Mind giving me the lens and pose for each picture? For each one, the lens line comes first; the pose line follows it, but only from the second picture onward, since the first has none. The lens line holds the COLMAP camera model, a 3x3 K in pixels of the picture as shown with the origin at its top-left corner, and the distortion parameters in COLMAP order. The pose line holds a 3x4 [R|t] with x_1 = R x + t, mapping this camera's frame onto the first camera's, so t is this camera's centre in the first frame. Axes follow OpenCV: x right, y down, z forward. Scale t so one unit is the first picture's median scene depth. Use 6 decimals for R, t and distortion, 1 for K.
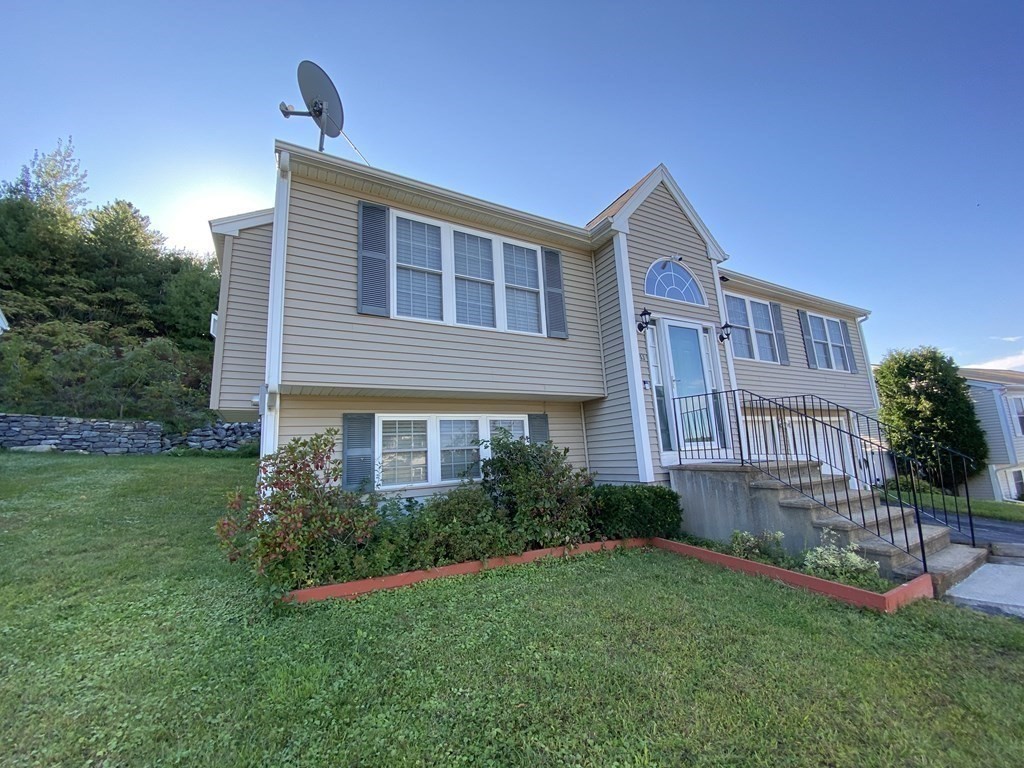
lens RADIAL K [[414.9, 0, 506.0], [0, 414.9, 382.8], [0, 0, 1]] dist [0.029182, -0.022234]
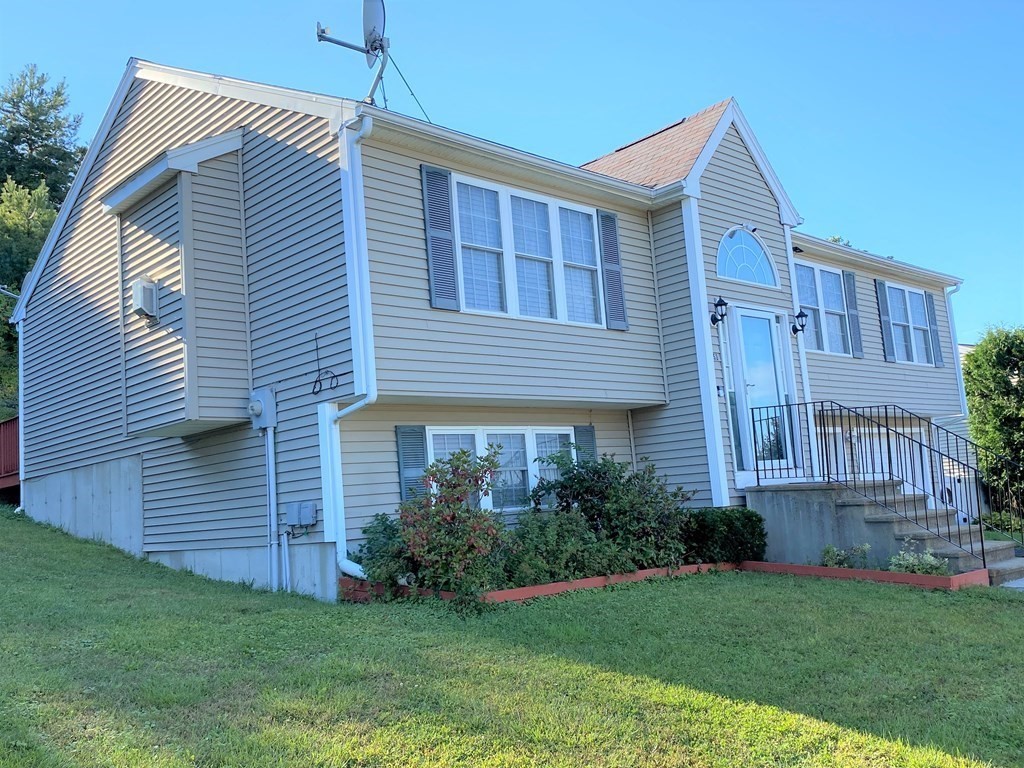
lens RADIAL K [[900.8, 0, 512.0], [0, 900.8, 384.0], [0, 0, 1]] dist [0.083498, -0.106777]
pose [[0.967854, 0.012308, 0.251213, -0.501059], [-0.022123, 0.999097, 0.036282, -0.063283], [-0.250539, -0.040673, 0.967252, -0.614826]]
